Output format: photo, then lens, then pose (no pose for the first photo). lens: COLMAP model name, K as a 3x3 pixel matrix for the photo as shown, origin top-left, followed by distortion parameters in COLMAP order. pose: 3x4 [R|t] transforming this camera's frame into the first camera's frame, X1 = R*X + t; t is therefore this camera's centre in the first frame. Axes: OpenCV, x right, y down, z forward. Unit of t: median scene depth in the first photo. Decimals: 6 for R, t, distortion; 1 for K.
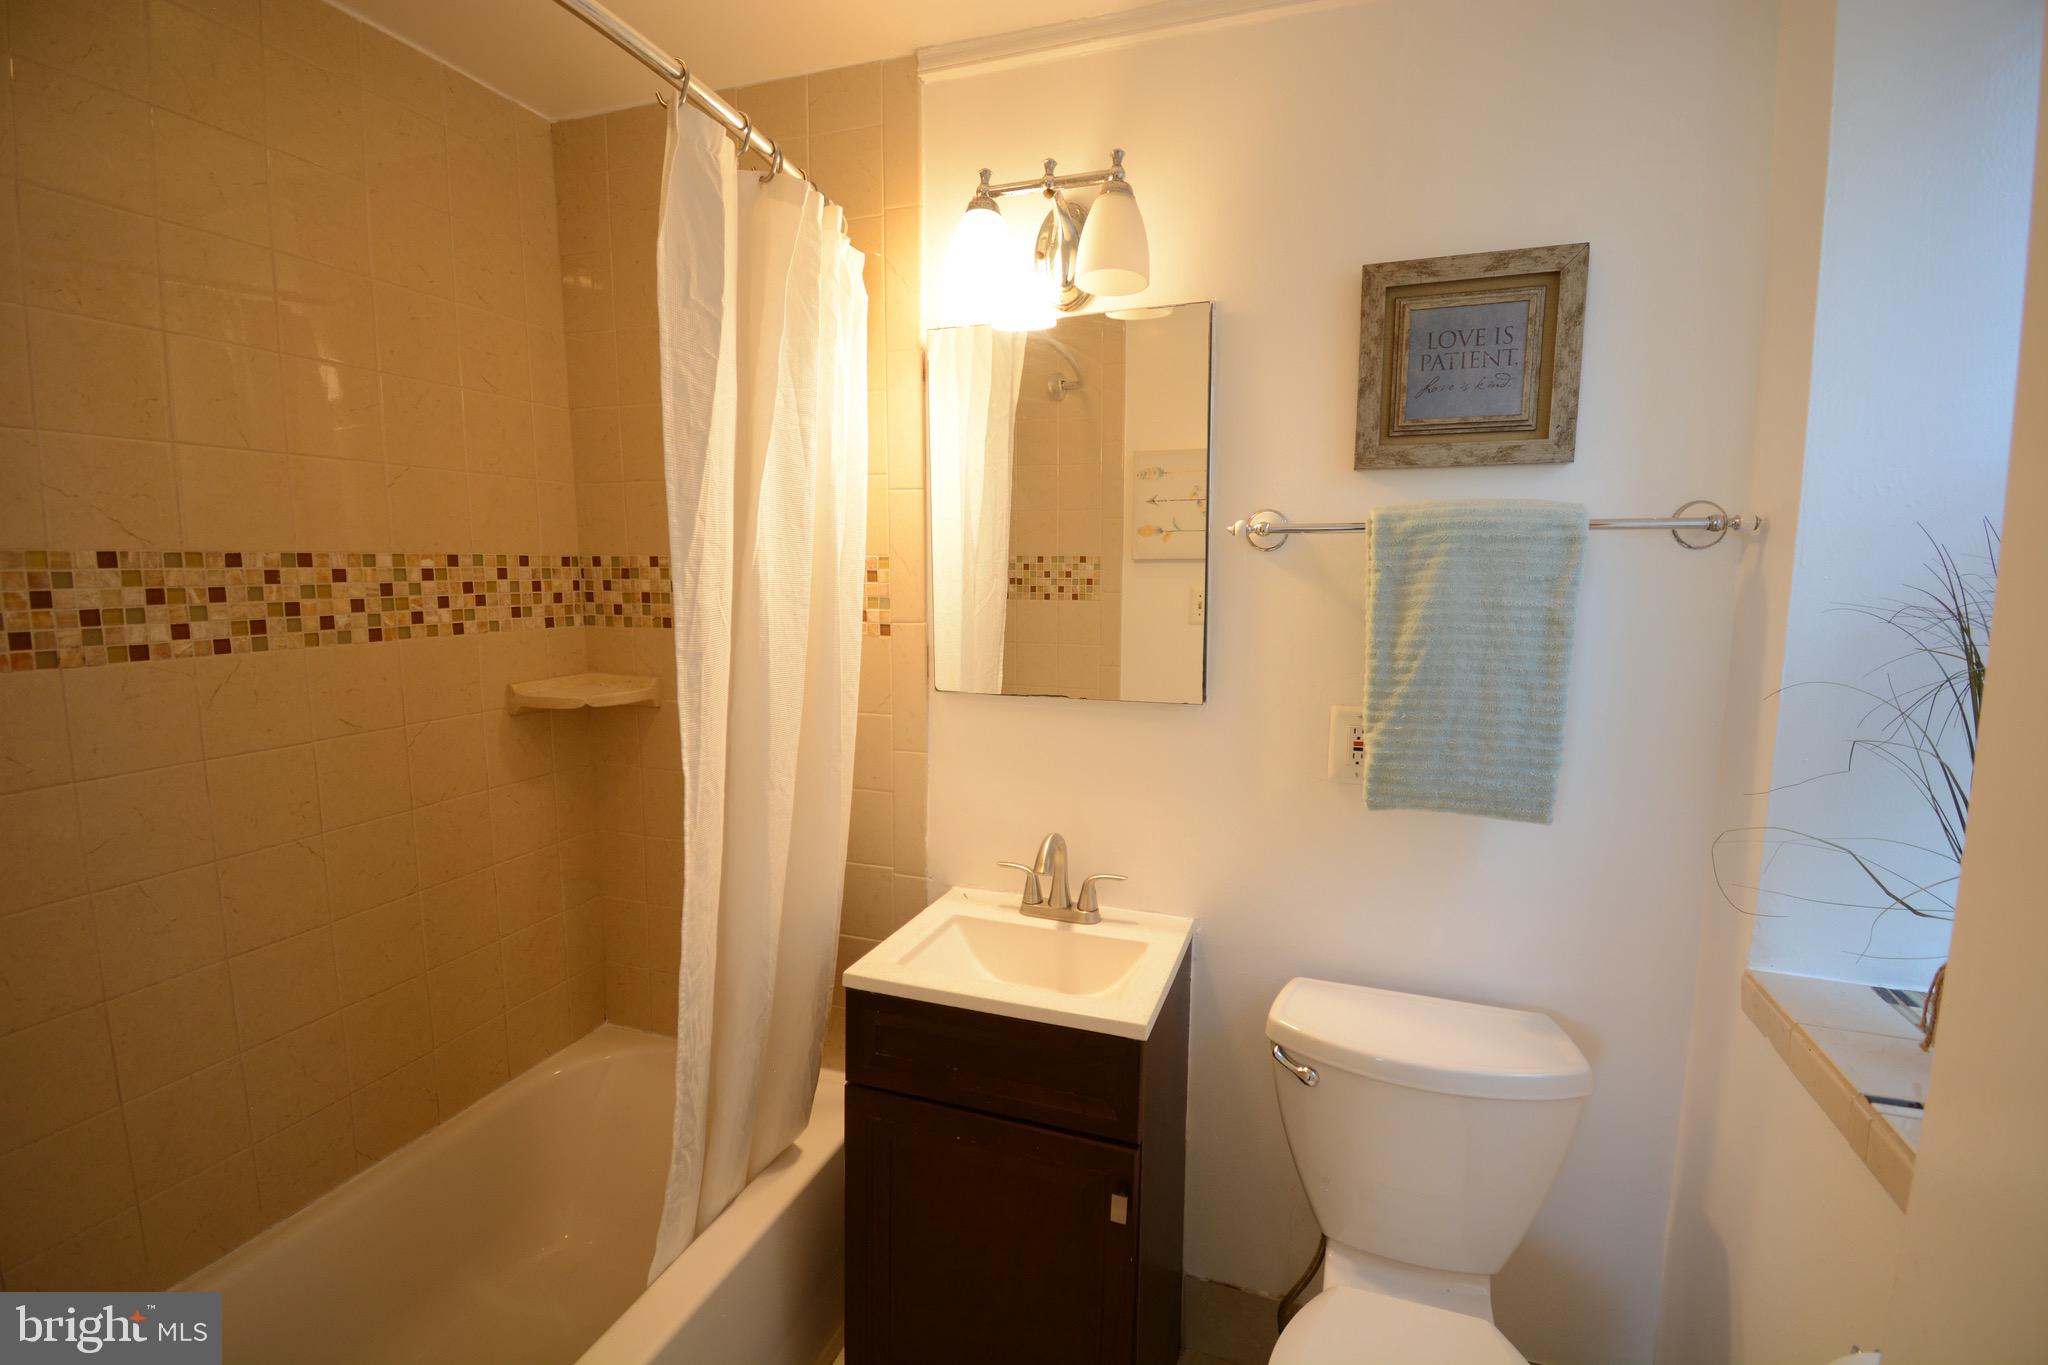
lens RADIAL K [[901.6, 0, 1040.5], [0, 901.6, 677.0], [0, 0, 1]] dist [0.025421, -0.029067]
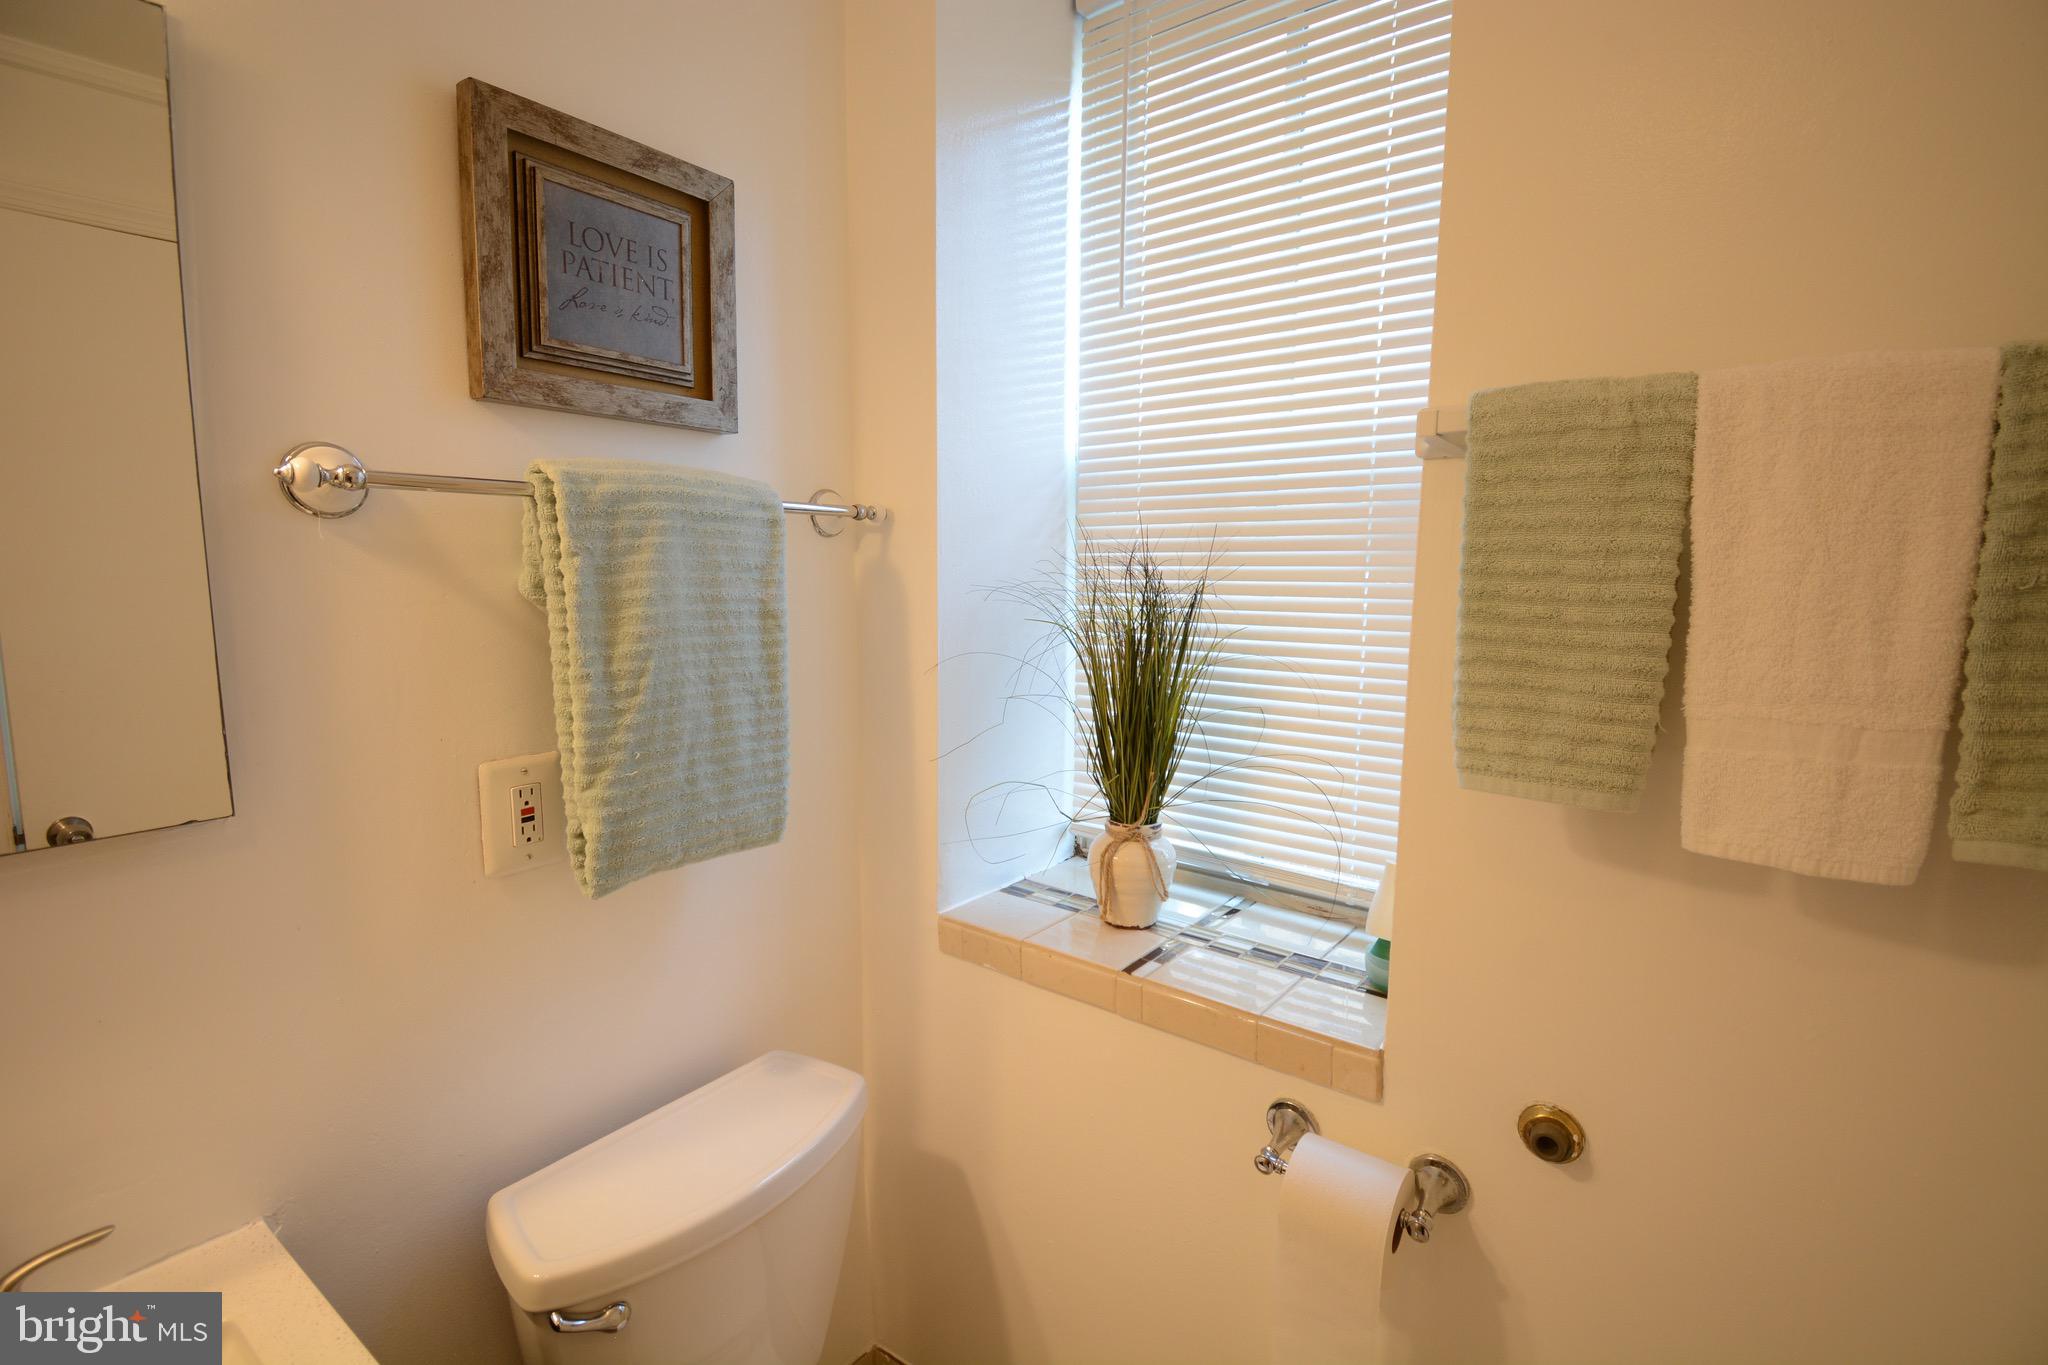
lens RADIAL K [[901.6, 0, 1040.5], [0, 901.6, 677.0], [0, 0, 1]] dist [0.025421, -0.029067]
pose [[0.288797, -0.116613, 0.950262, -0.188156], [0.113565, 0.989719, 0.086941, -0.045336], [-0.950631, 0.082808, 0.299071, 0.472471]]
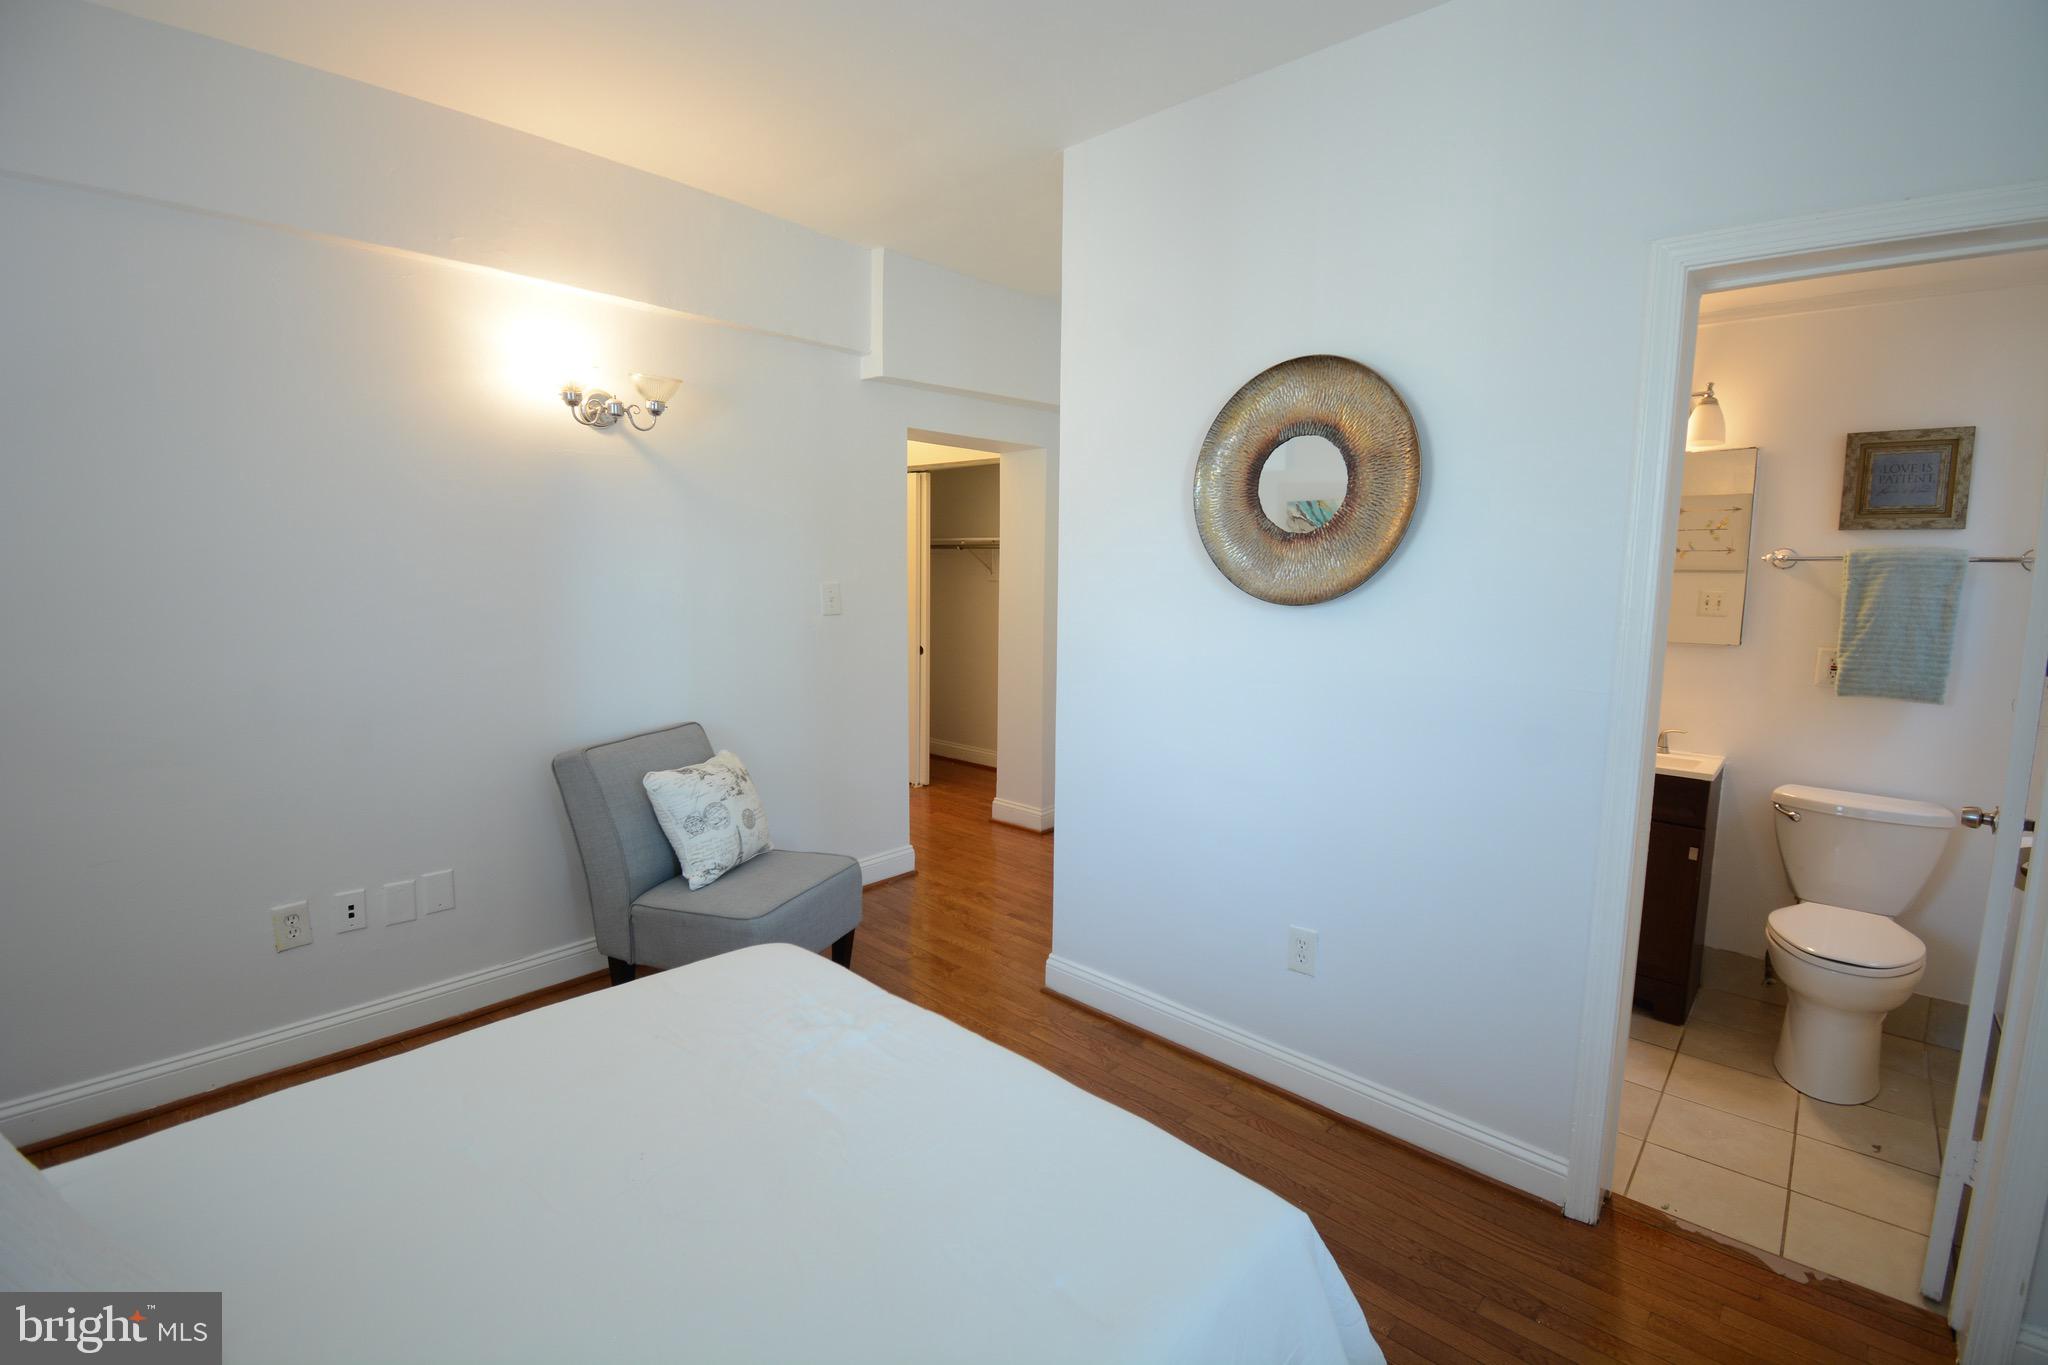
lens RADIAL K [[901.6, 0, 1040.5], [0, 901.6, 677.0], [0, 0, 1]] dist [0.025421, -0.029067]
pose [[0.922370, 0.051549, -0.382852, -0.547836], [-0.052222, 0.998598, 0.008642, 0.188783], [0.382761, 0.012022, 0.923769, -1.661893]]
